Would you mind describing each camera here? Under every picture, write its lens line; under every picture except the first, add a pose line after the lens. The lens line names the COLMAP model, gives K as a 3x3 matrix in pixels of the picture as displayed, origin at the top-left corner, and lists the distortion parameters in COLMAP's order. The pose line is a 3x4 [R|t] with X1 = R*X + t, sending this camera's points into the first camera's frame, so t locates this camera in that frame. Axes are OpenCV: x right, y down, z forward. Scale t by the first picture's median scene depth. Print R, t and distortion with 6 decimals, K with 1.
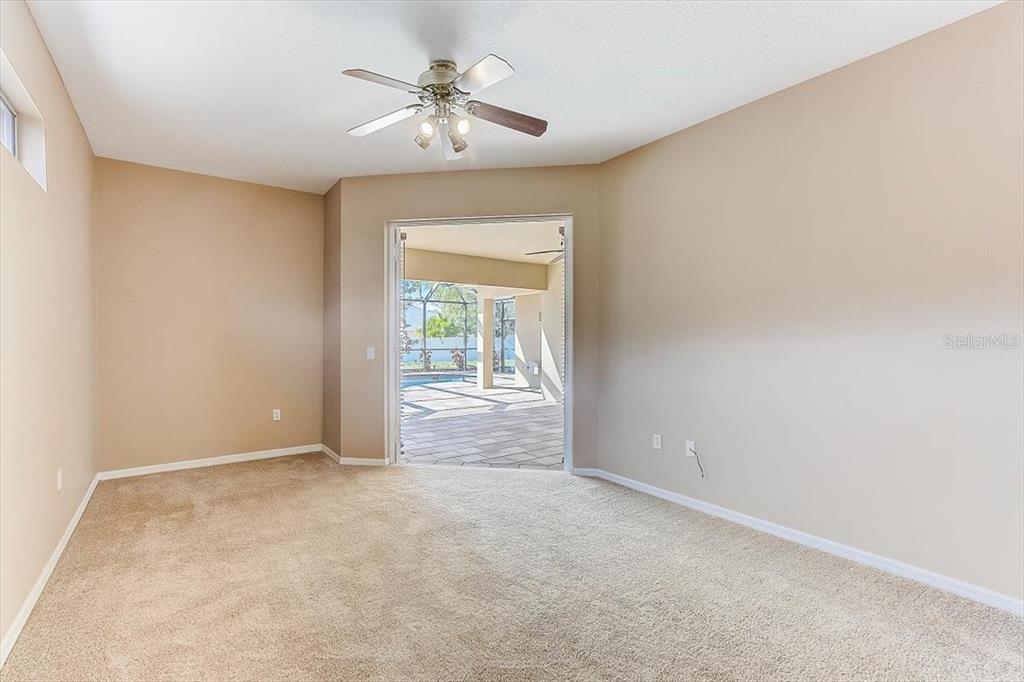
lens RADIAL K [[463.8, 0, 513.0], [0, 463.8, 341.1], [0, 0, 1]] dist [-0.018977, 0.003977]
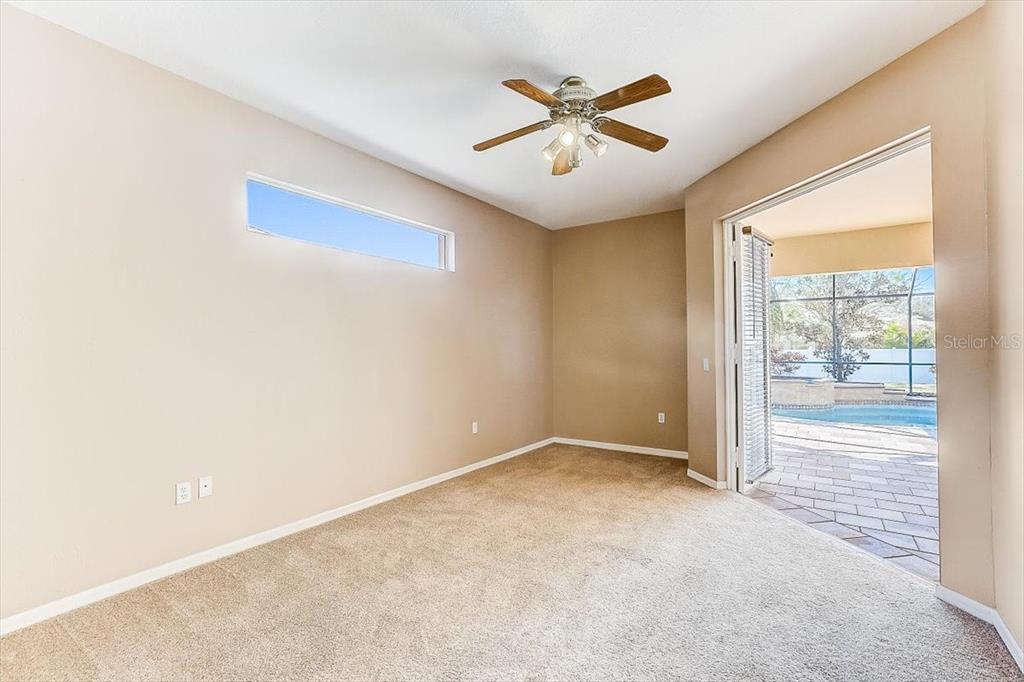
lens RADIAL K [[463.8, 0, 512.0], [0, 463.8, 342.9], [0, 0, 1]] dist [-0.018977, 0.003977]
pose [[0.325116, -0.014030, -0.945570, 0.535850], [-0.005509, 0.999845, -0.016729, 0.001272], [0.945658, 0.010648, 0.324989, 0.385261]]
